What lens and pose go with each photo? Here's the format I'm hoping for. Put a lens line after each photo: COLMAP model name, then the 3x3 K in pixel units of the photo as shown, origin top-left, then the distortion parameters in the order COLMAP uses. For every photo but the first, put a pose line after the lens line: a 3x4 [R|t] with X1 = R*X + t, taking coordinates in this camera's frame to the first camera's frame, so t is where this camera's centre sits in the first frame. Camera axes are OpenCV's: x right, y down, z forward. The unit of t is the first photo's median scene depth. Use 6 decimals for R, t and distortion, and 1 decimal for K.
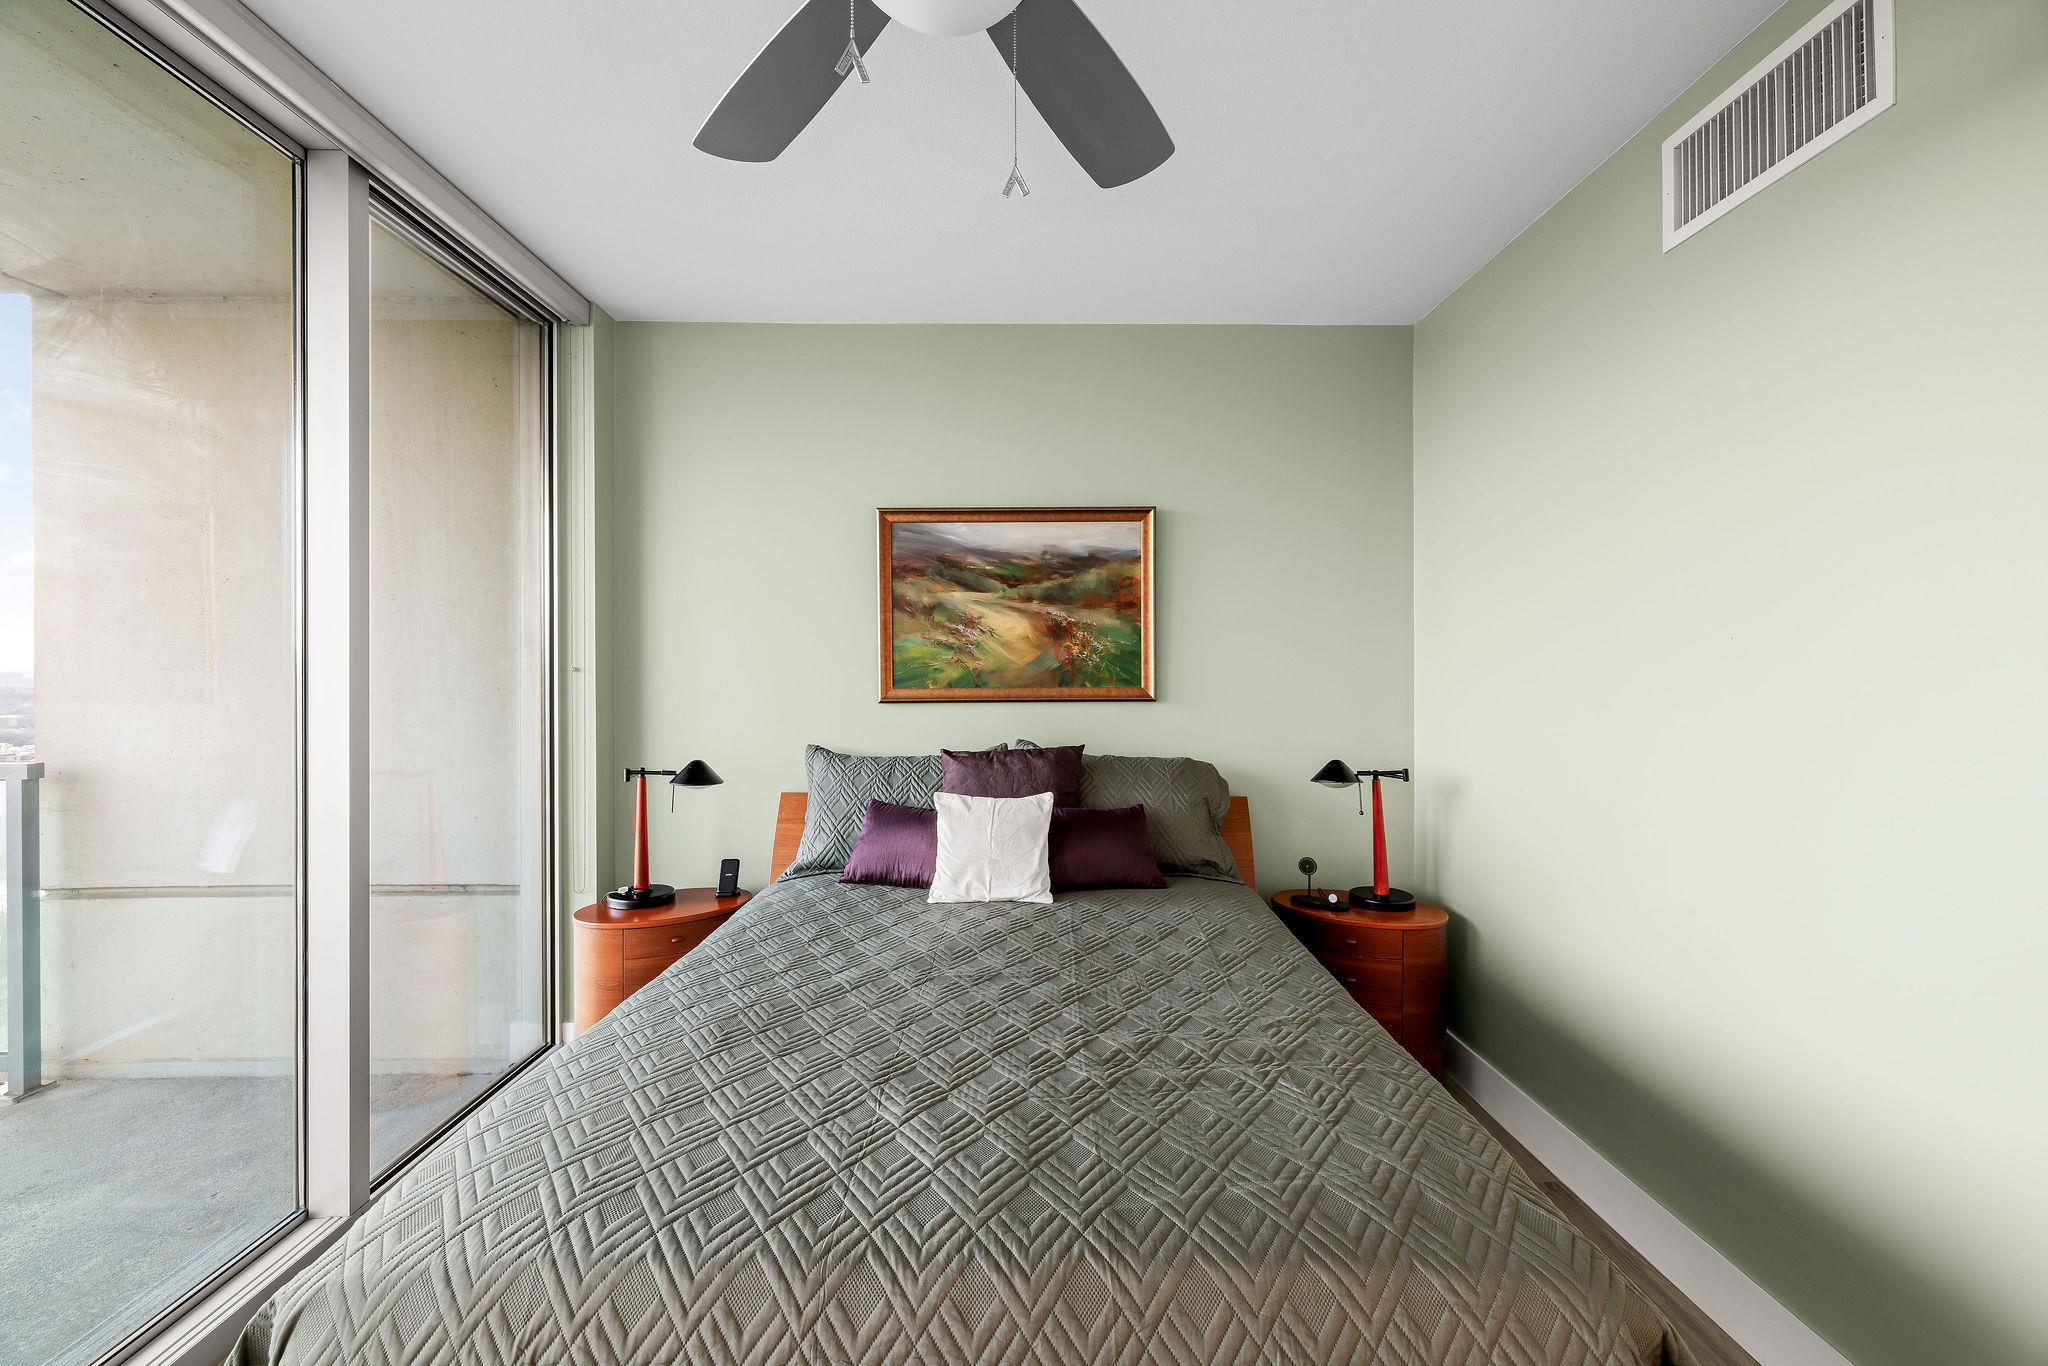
lens RADIAL K [[855.8, 0, 1027.8], [0, 855.8, 673.7], [0, 0, 1]] dist [-0.000059, -0.000163]
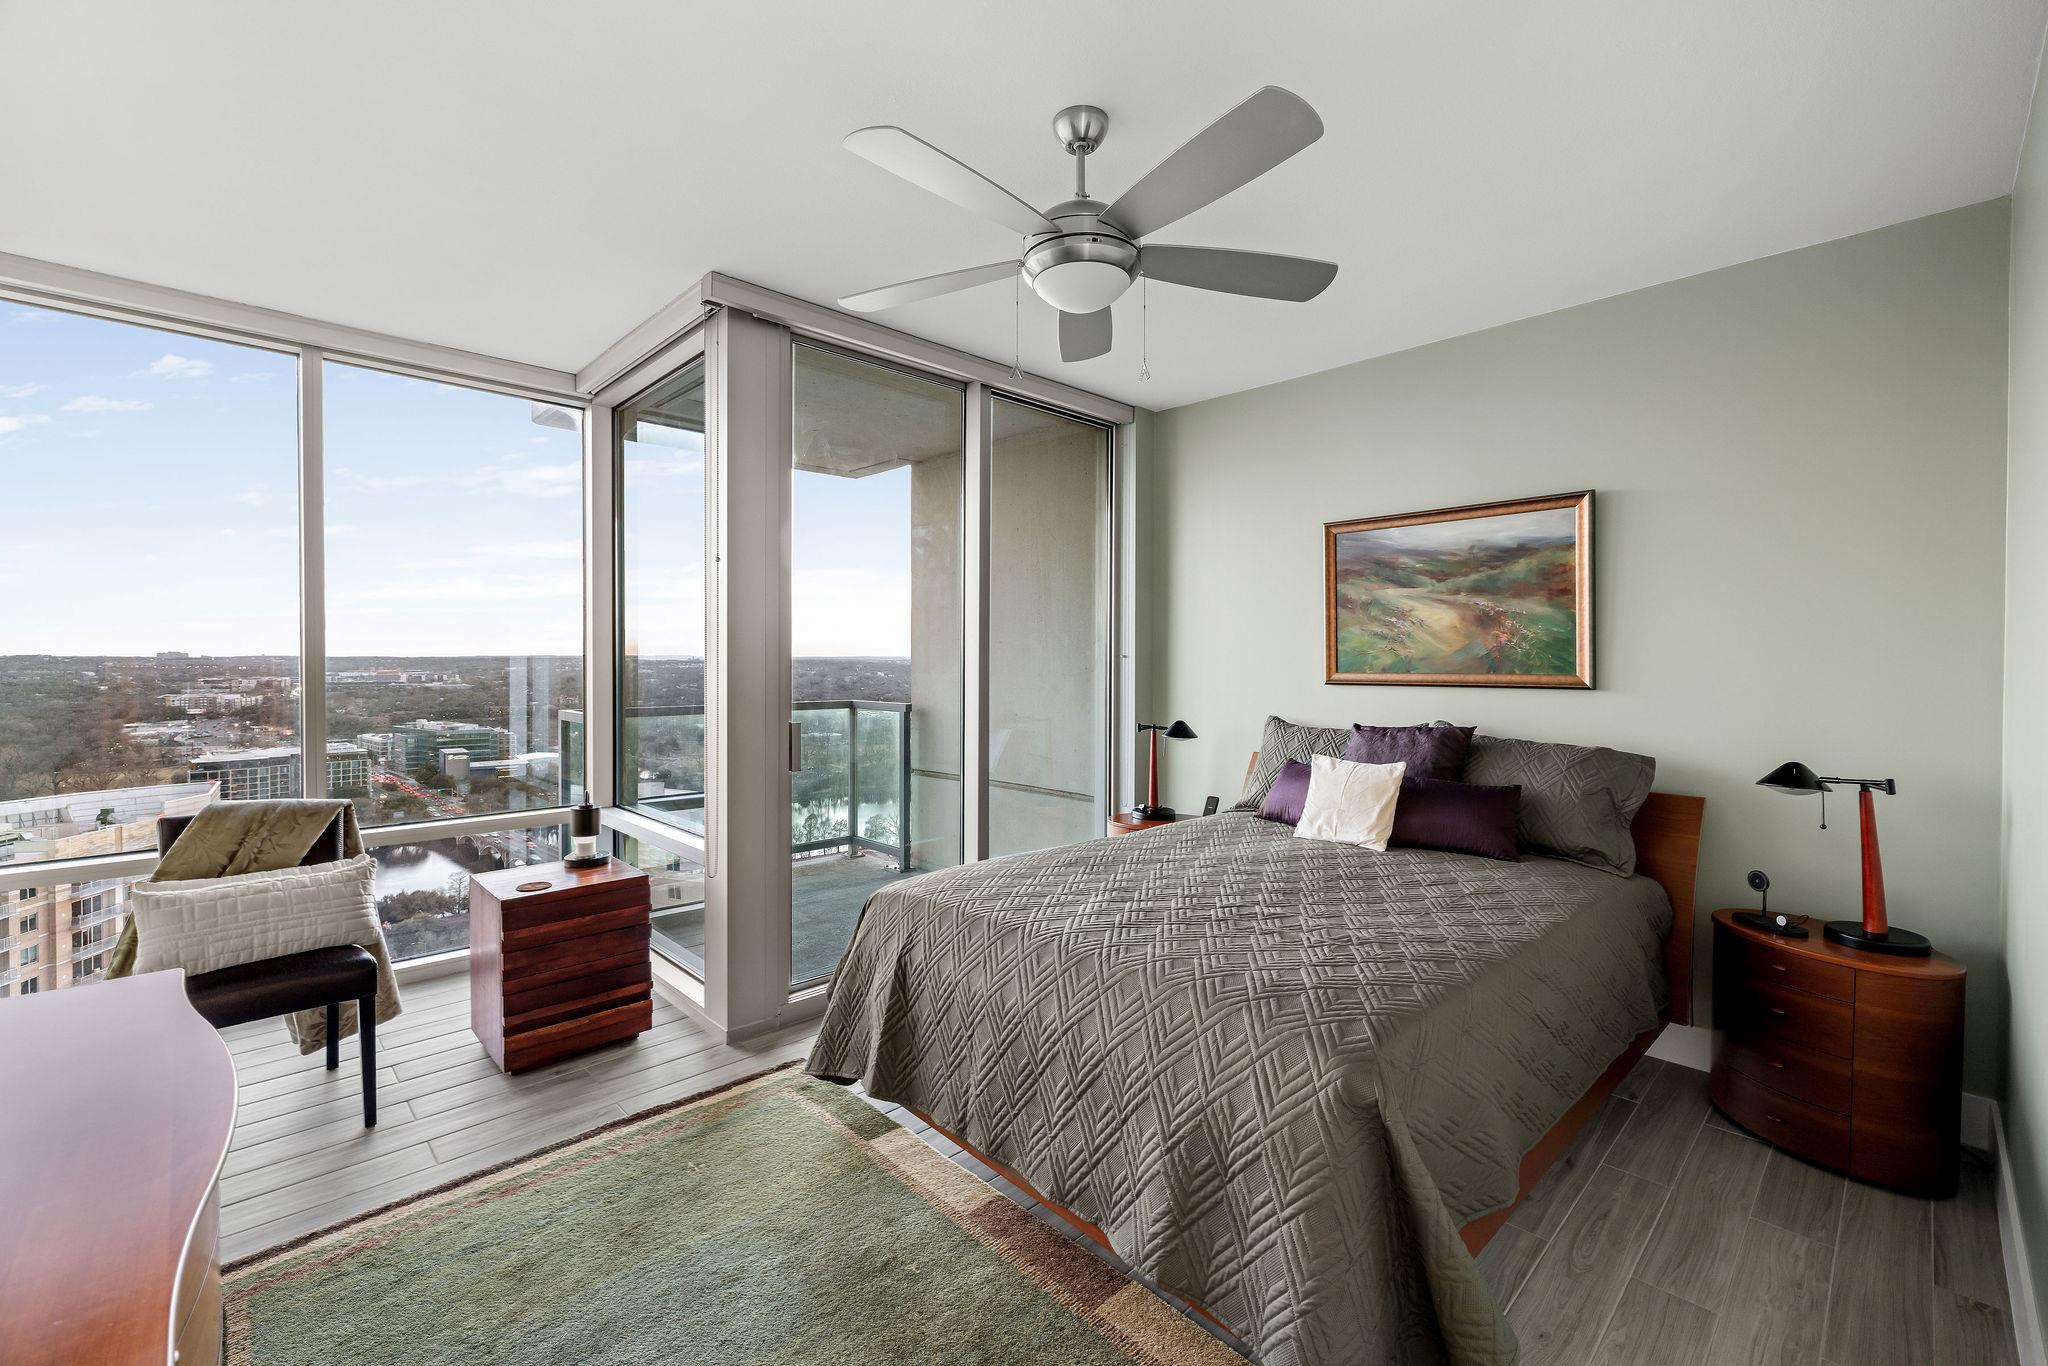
lens RADIAL K [[861.6, 0, 1027.4], [0, 861.6, 668.2], [0, 0, 1]] dist [0.000155, 0.000188]
pose [[0.684479, 0.010615, -0.728955, 0.429815], [-0.006795, 0.999943, 0.008181, 0.004226], [0.729001, -0.000647, 0.684513, -0.141551]]
